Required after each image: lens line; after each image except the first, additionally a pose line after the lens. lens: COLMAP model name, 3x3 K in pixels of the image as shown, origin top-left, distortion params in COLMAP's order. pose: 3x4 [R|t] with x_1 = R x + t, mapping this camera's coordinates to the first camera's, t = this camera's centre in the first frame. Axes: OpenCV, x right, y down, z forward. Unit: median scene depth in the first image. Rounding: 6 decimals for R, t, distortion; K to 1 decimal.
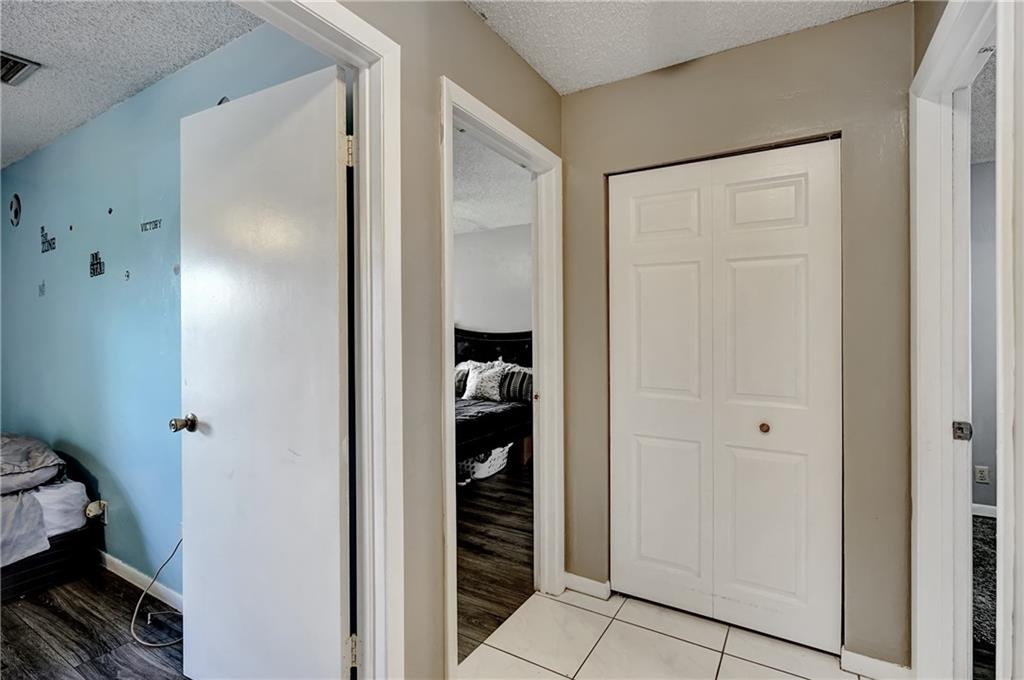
lens RADIAL K [[465.3, 0, 509.3], [0, 465.3, 334.8], [0, 0, 1]] dist [-0.000132, 0.000733]
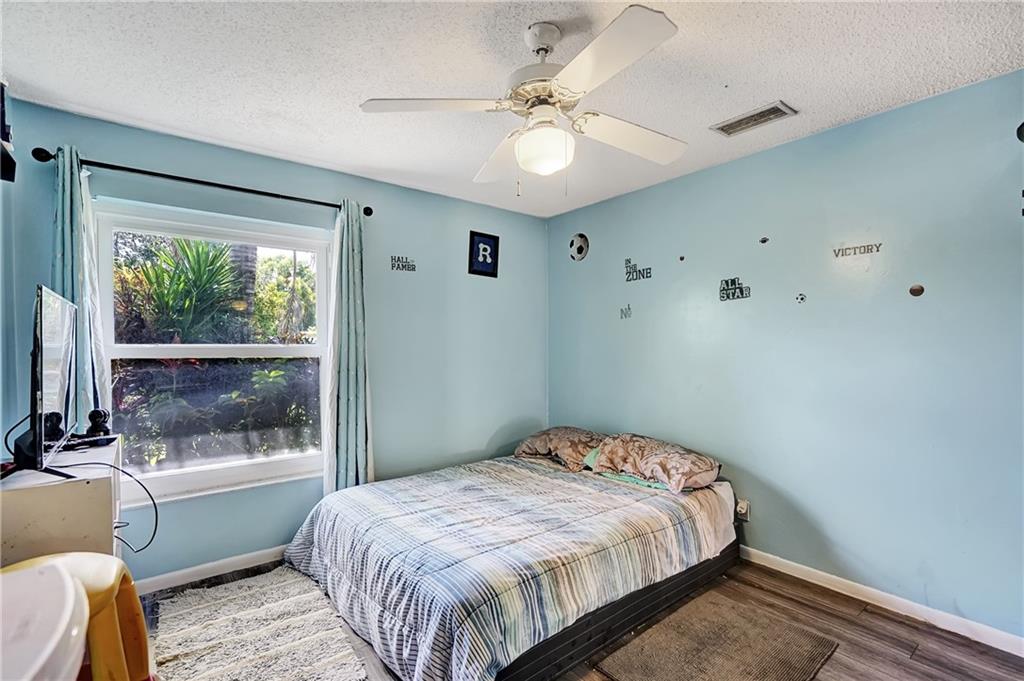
lens RADIAL K [[465.3, 0, 517.4], [0, 465.3, 348.4], [0, 0, 1]] dist [-0.000132, 0.000733]
pose [[0.929843, 0.007559, -0.367880, -0.894601], [-0.006145, 0.999969, 0.005015, -0.009678], [0.367906, -0.002402, 0.929860, -0.224677]]
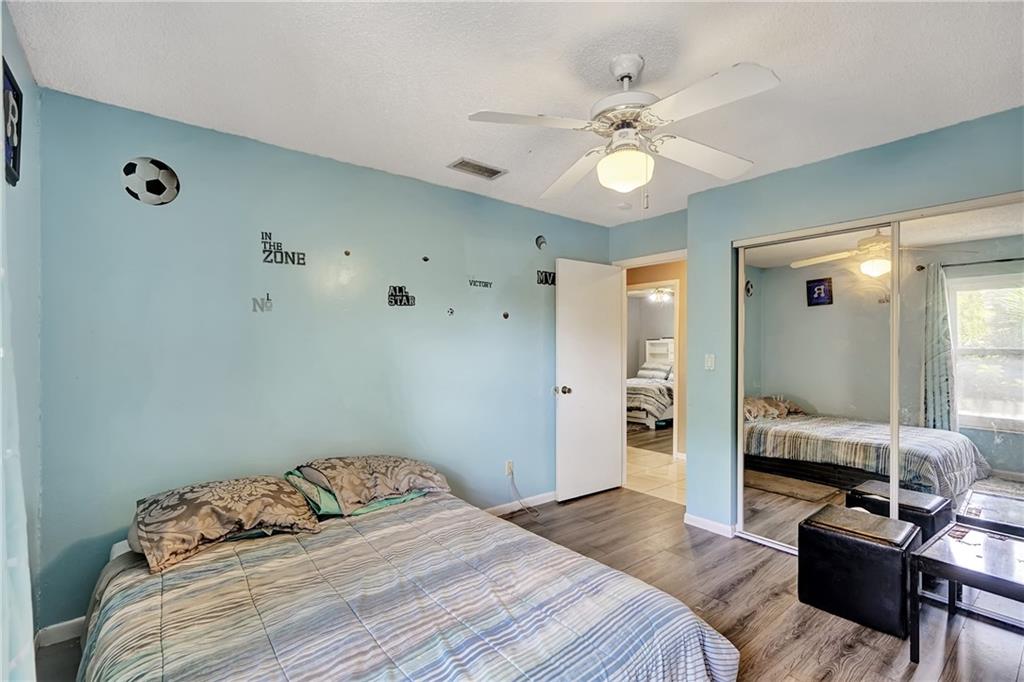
lens RADIAL K [[465.3, 0, 507.6], [0, 465.3, 344.0], [0, 0, 1]] dist [-0.000132, 0.000733]
pose [[0.373807, 0.011348, 0.927437, -1.781923], [0.002481, 0.999909, -0.013234, -0.009508], [-0.927503, 0.007248, 0.373745, 0.270231]]
